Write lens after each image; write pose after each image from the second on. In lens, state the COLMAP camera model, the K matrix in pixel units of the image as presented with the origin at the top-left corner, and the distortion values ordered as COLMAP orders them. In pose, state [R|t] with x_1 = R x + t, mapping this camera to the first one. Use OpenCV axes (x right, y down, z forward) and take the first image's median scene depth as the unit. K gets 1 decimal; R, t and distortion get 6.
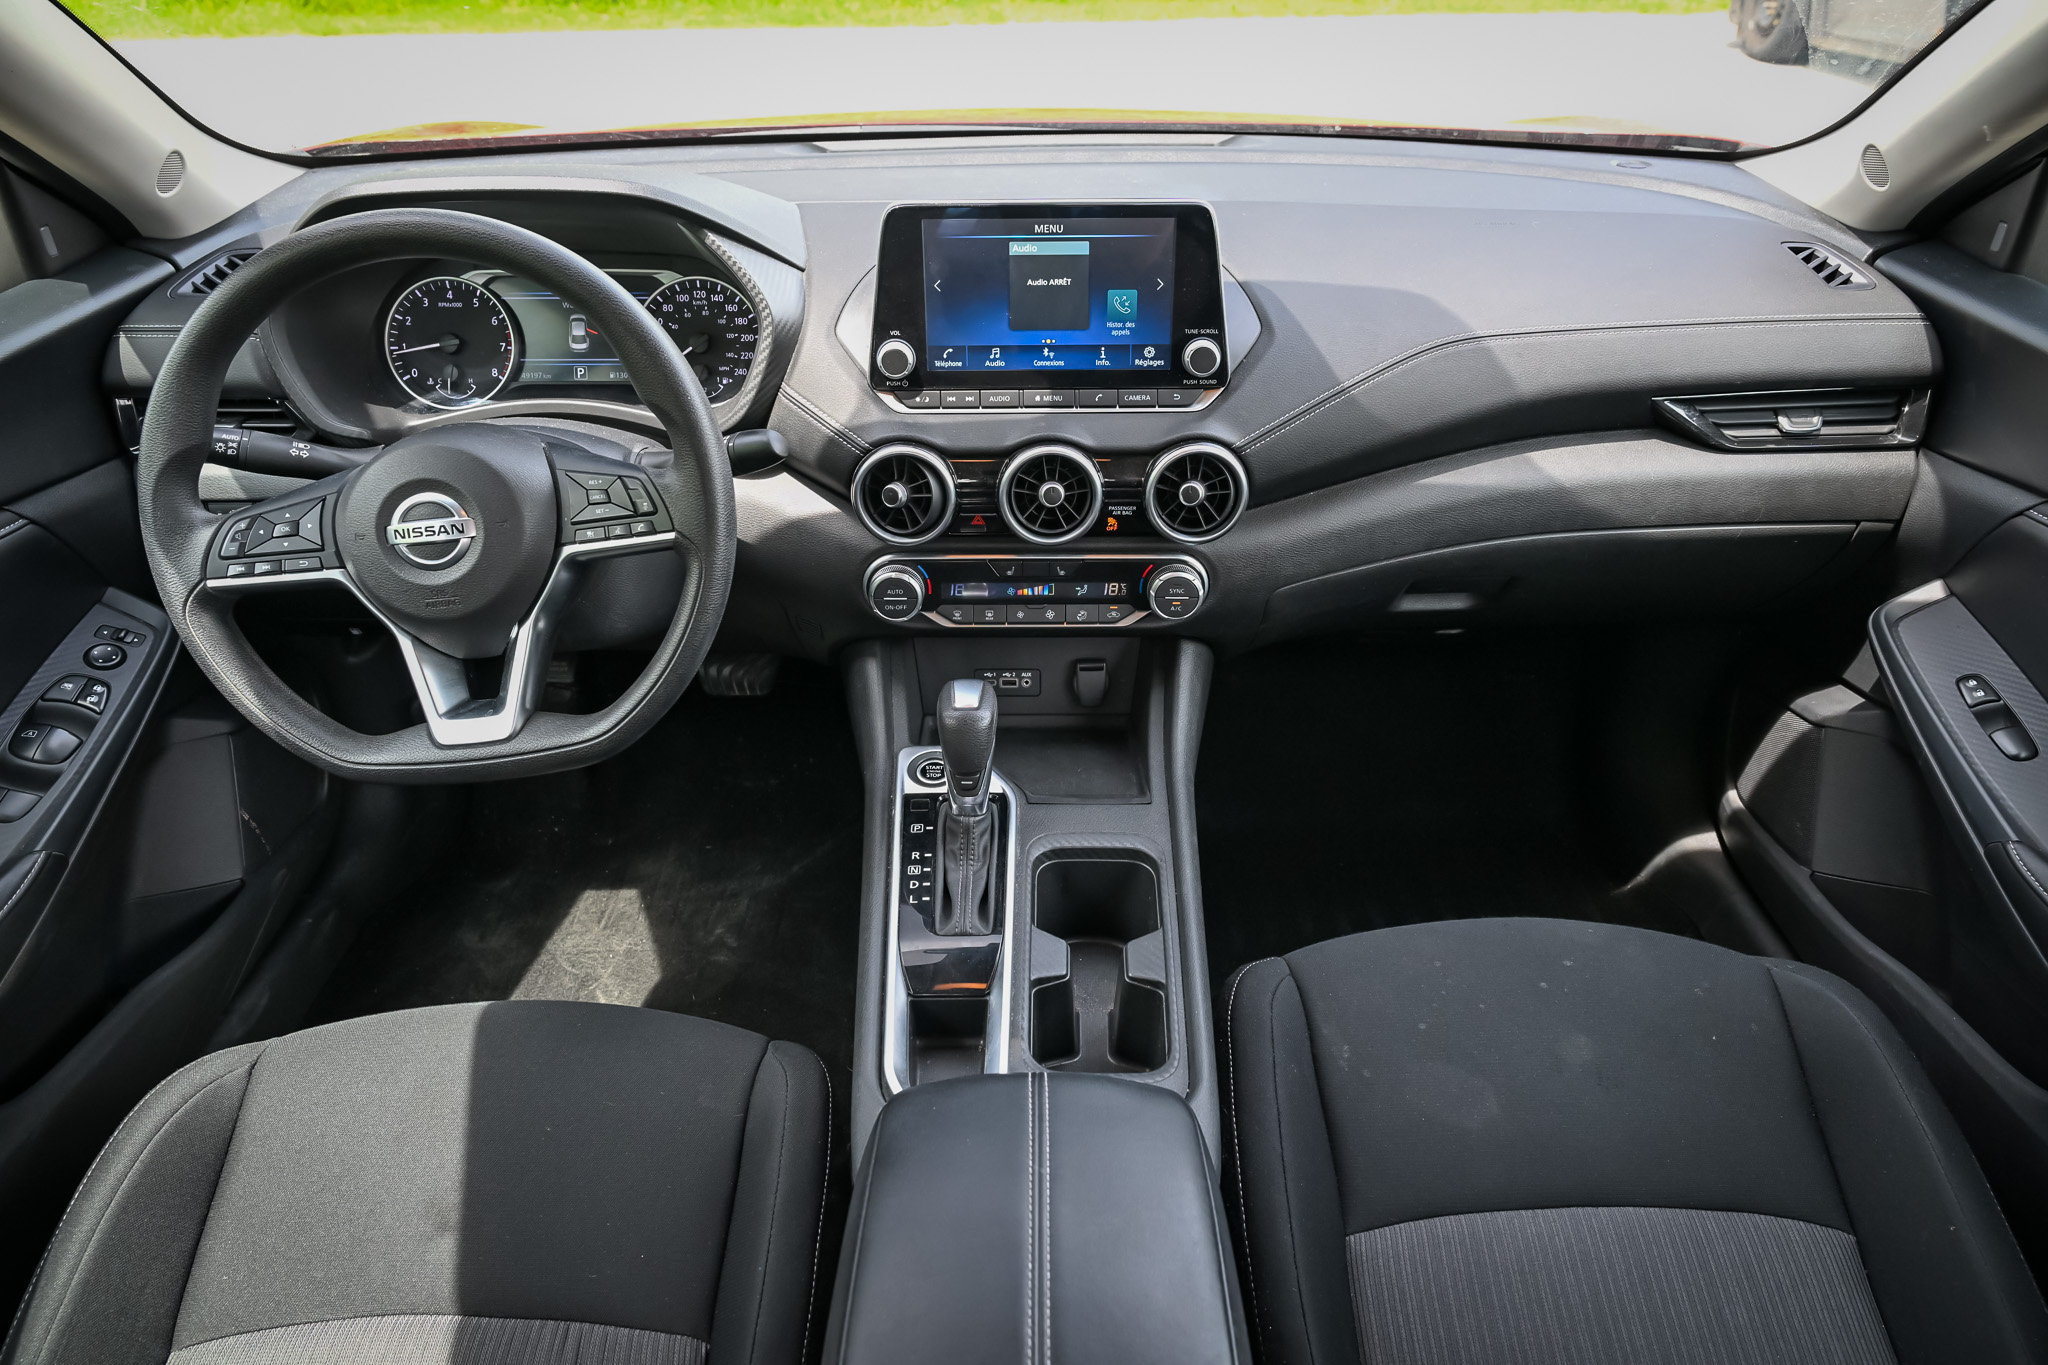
lens RADIAL K [[1349.6, 0, 1028.0], [0, 1349.6, 690.7], [0, 0, 1]] dist [-0.001279, -0.002840]
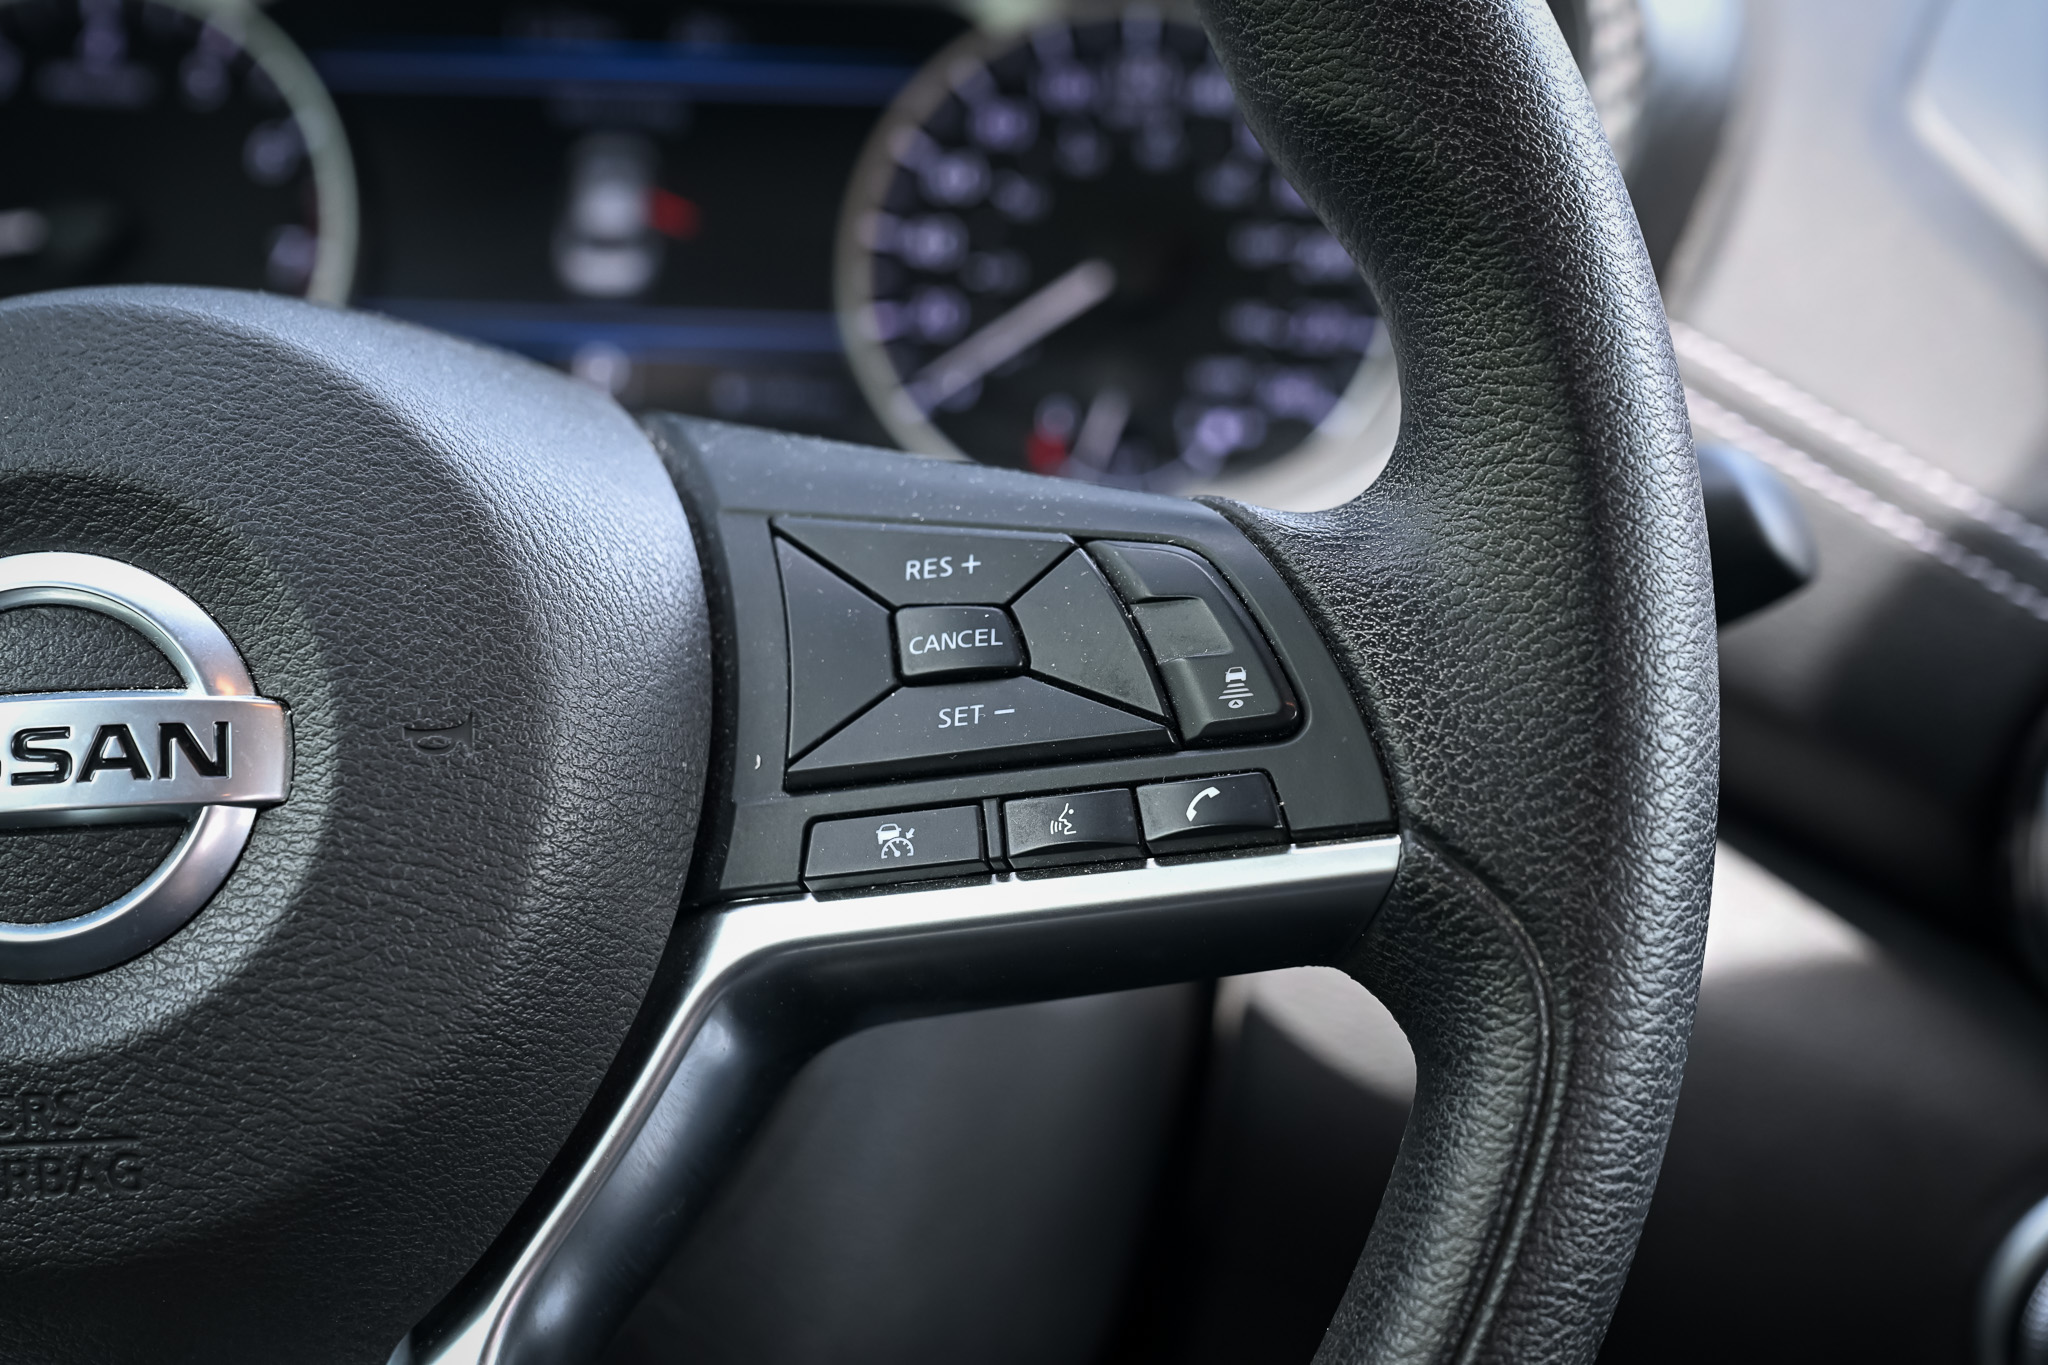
lens RADIAL K [[3901.3, 0, 1017.8], [0, 3901.3, 687.0], [0, 0, 1]] dist [-0.030904, 0.000000]
pose [[0.995867, 0.038968, -0.082034, -0.231409], [-0.062517, 0.949335, -0.307985, 0.019094], [0.065876, 0.311841, 0.947848, 0.440209]]
